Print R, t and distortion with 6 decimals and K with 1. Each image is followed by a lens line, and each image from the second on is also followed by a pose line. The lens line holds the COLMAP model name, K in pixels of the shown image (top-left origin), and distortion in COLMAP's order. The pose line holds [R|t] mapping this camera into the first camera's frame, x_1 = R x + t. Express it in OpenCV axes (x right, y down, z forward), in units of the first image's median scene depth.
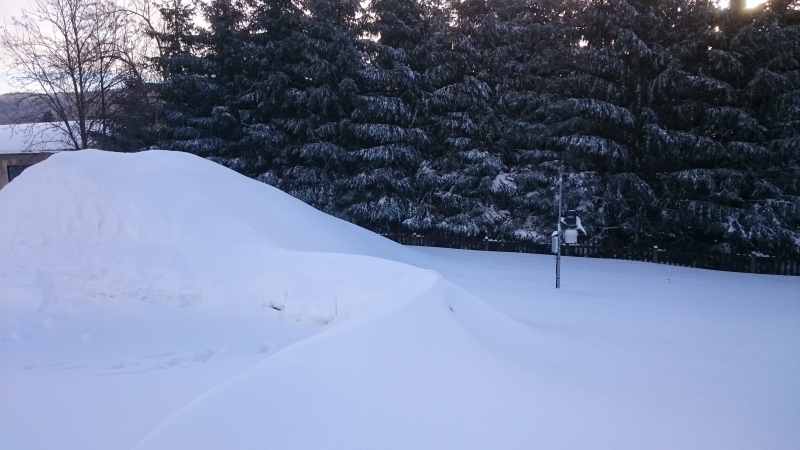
lens RADIAL K [[592.1, 0, 403.4], [0, 592.1, 219.4], [0, 0, 1]] dist [0.023593, -0.010026]
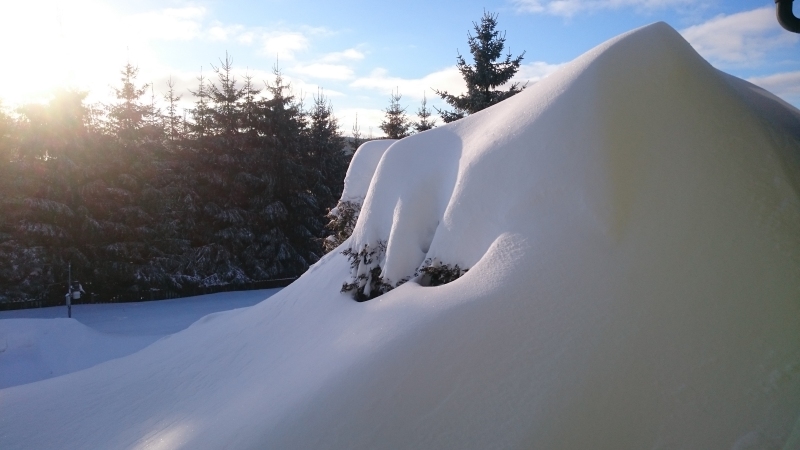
lens RADIAL K [[592.1, 0, 403.0], [0, 592.1, 221.6], [0, 0, 1]] dist [0.023593, -0.010026]
pose [[0.563602, -0.039415, 0.825106, -0.417512], [0.087193, 0.996119, -0.011975, -0.054503], [-0.821432, 0.078692, 0.564852, -0.587984]]
